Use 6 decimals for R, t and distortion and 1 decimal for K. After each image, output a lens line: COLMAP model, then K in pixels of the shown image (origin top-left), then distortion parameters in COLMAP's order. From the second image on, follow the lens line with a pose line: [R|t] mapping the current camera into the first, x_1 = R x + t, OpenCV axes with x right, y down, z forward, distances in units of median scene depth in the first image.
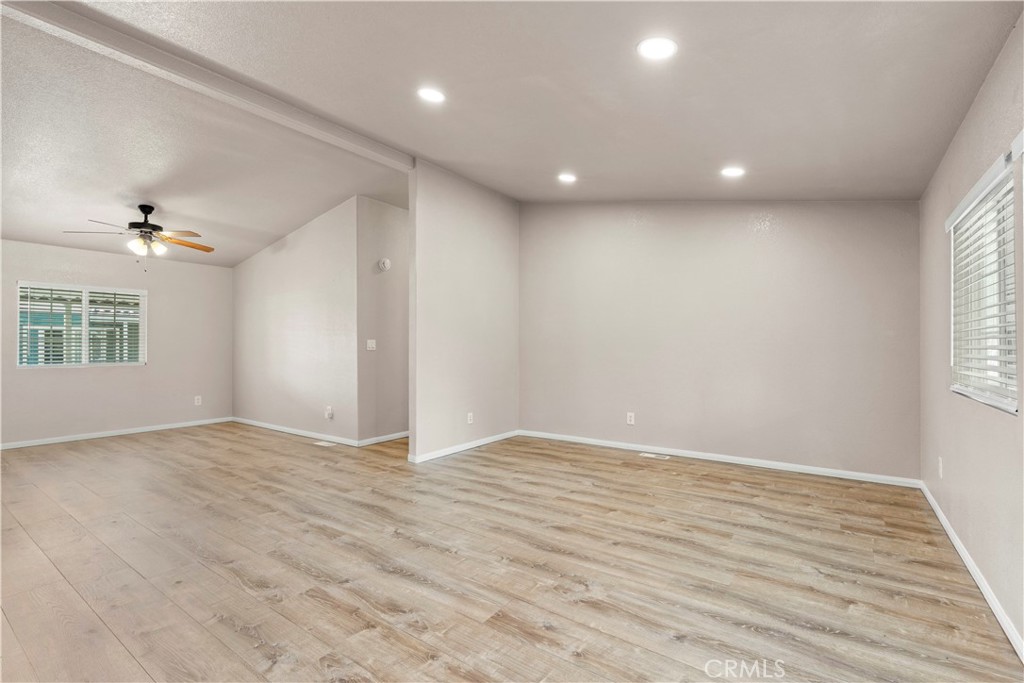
lens RADIAL K [[459.6, 0, 519.9], [0, 459.6, 345.4], [0, 0, 1]] dist [-0.010377, 0.001013]
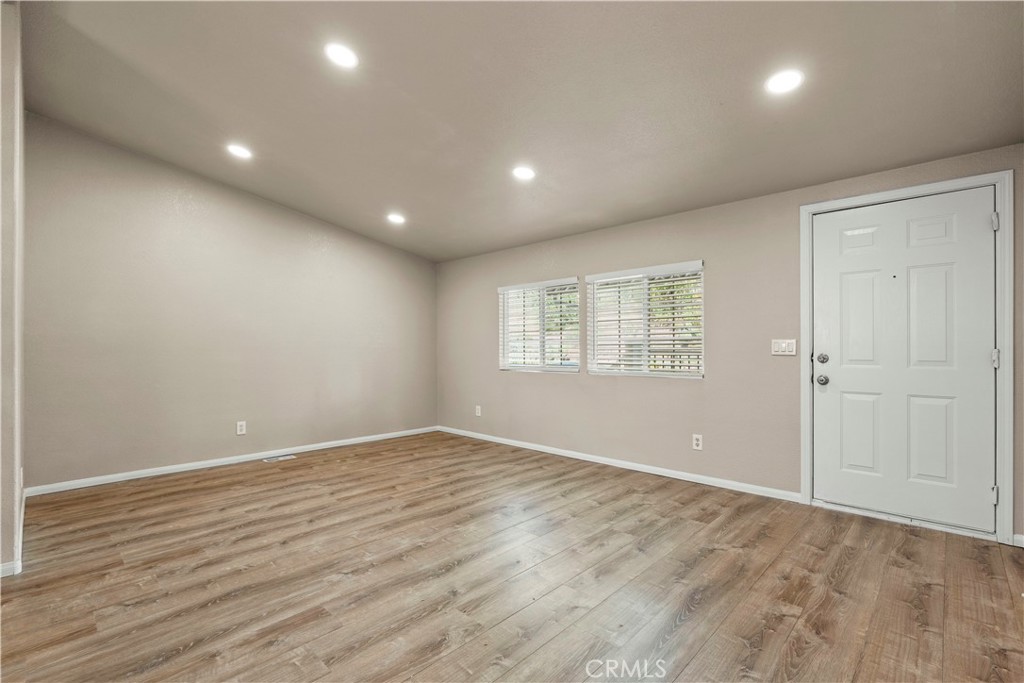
lens RADIAL K [[459.6, 0, 521.1], [0, 459.6, 343.6], [0, 0, 1]] dist [-0.010377, 0.001013]
pose [[0.141906, 0.009584, 0.989834, -0.935102], [0.000954, 0.999951, -0.009819, 0.001832], [-0.989880, 0.002338, 0.141890, 0.512536]]
